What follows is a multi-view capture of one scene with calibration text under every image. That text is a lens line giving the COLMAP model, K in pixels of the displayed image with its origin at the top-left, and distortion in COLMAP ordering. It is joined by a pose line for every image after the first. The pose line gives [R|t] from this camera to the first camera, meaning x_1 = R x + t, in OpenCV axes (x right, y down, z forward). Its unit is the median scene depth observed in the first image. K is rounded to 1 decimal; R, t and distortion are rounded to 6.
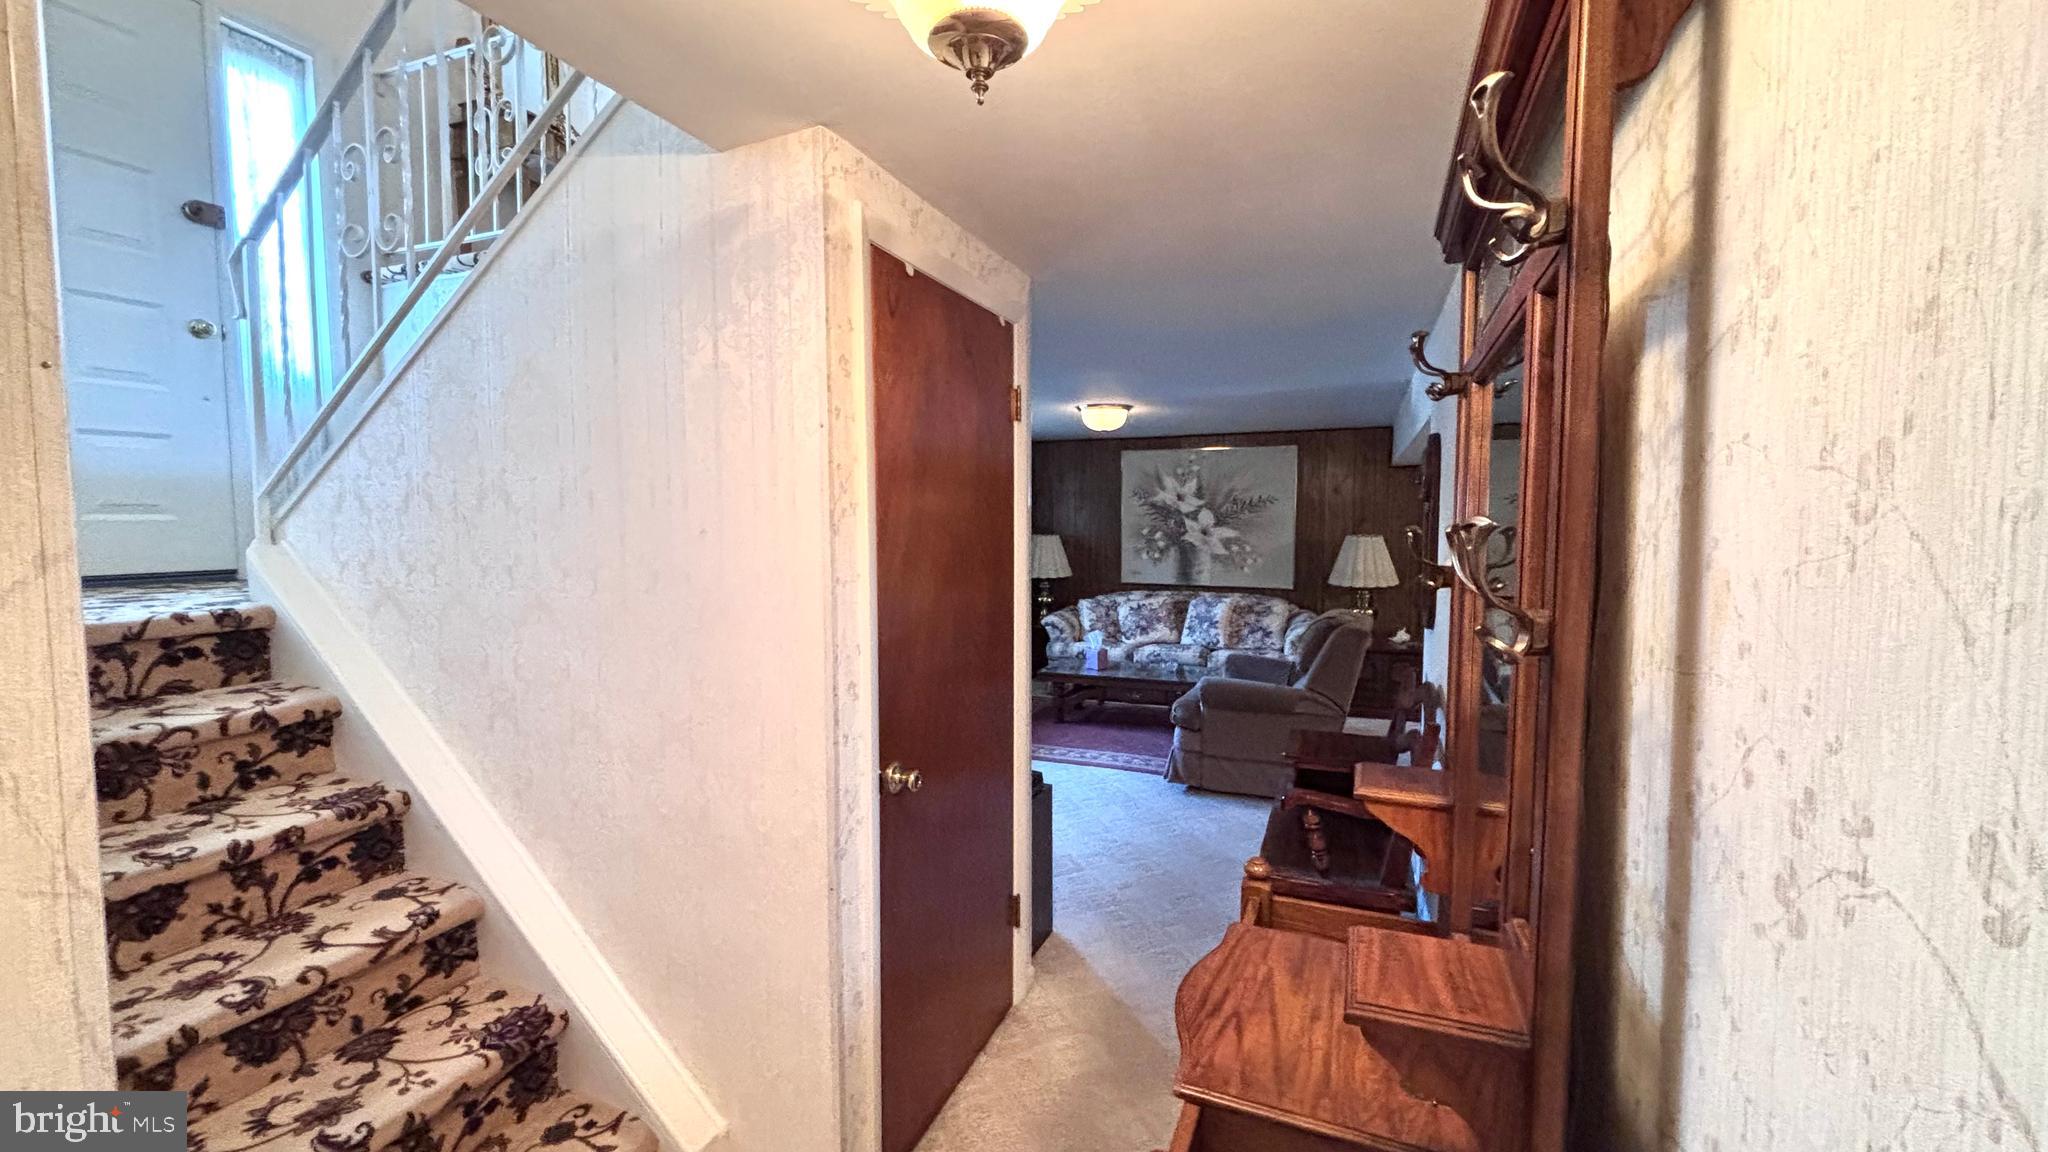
lens RADIAL K [[835.9, 0, 1018.8], [0, 835.9, 574.7], [0, 0, 1]] dist [0.002000, 0.000117]
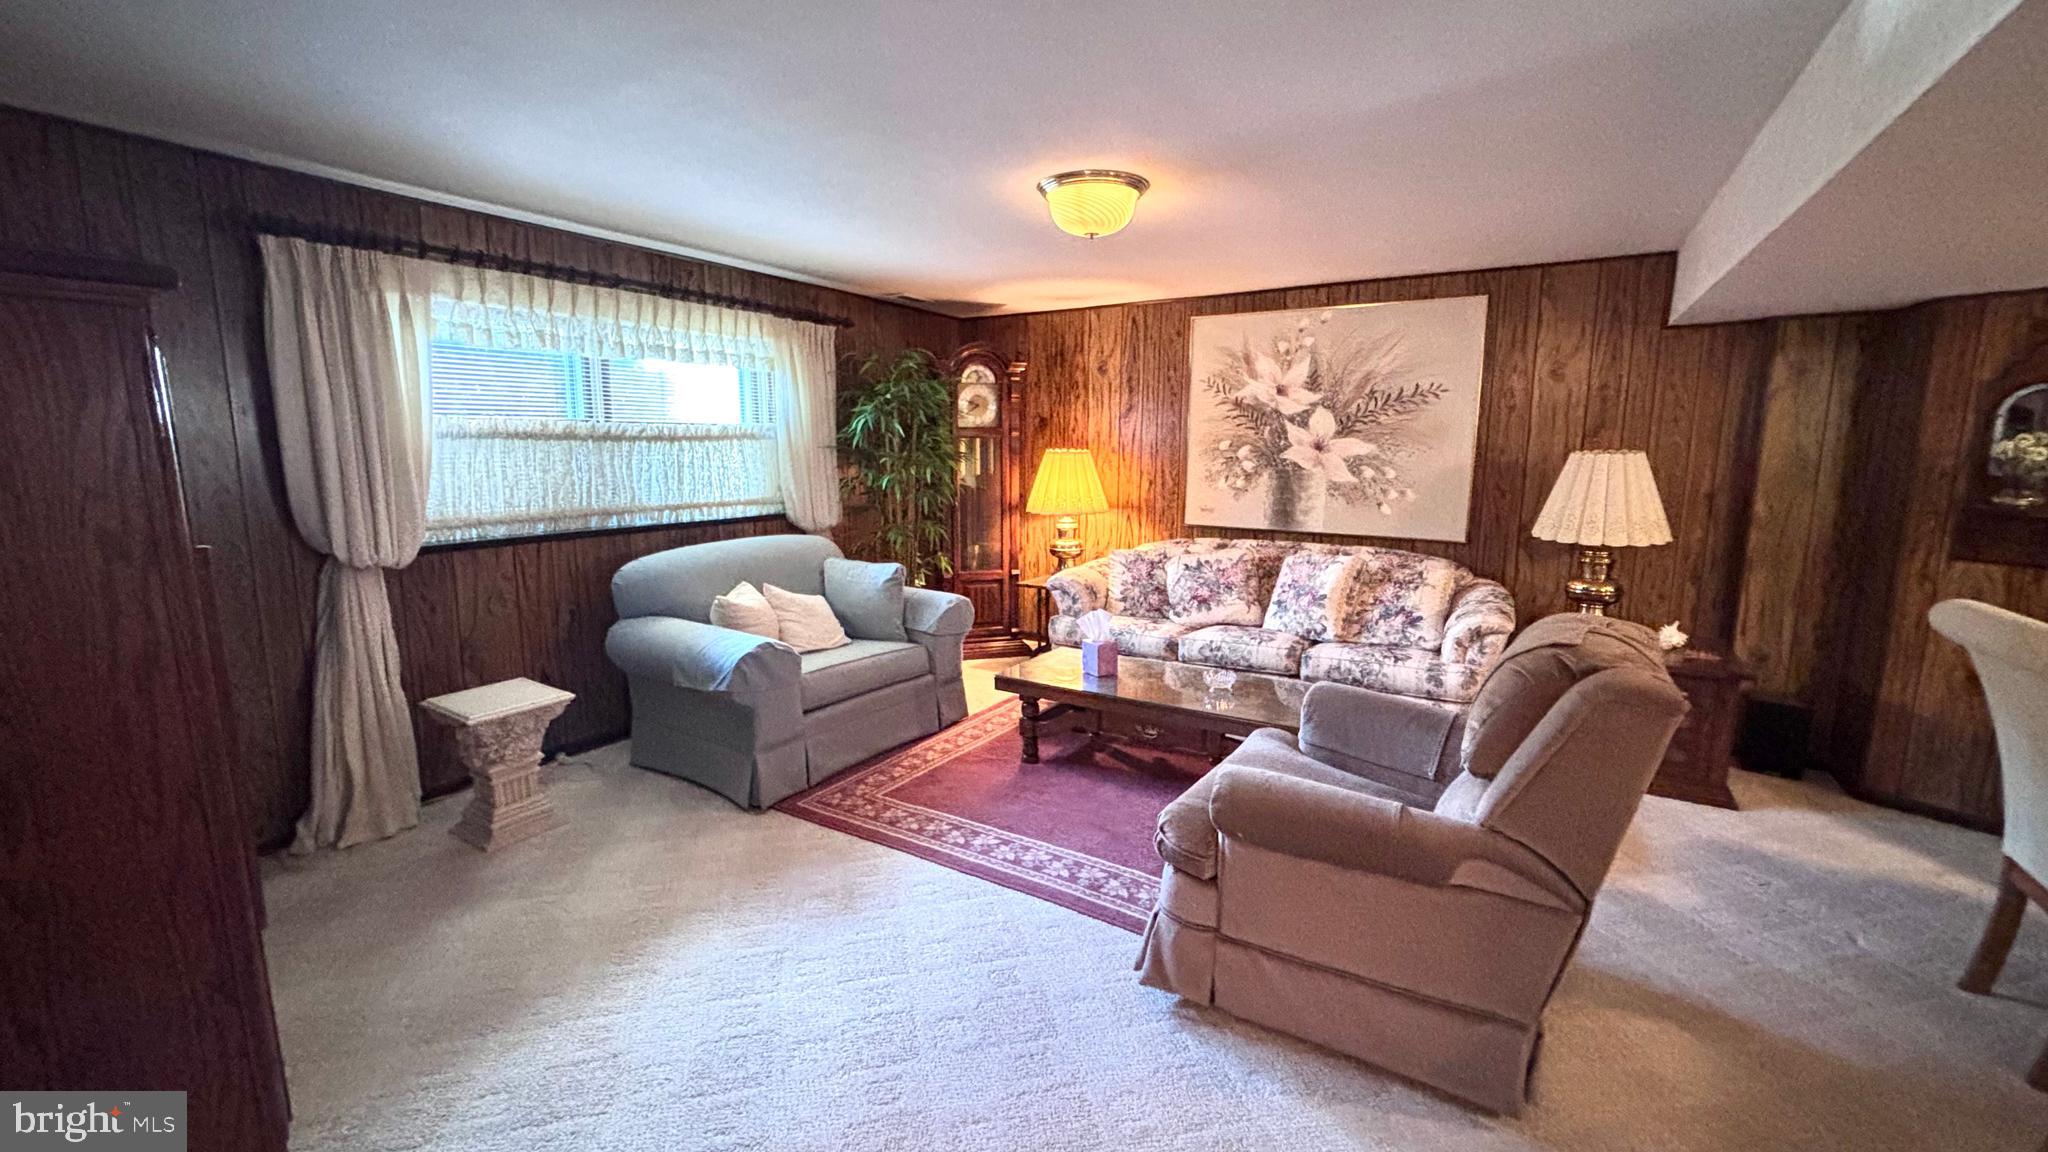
lens RADIAL K [[835.9, 0, 1036.4], [0, 835.9, 574.8], [0, 0, 1]] dist [0.002000, 0.000117]
pose [[0.987462, 0.033070, -0.154353, 0.119778], [-0.019872, 0.996073, 0.086283, -0.005458], [0.156600, -0.082134, 0.984241, 0.365574]]
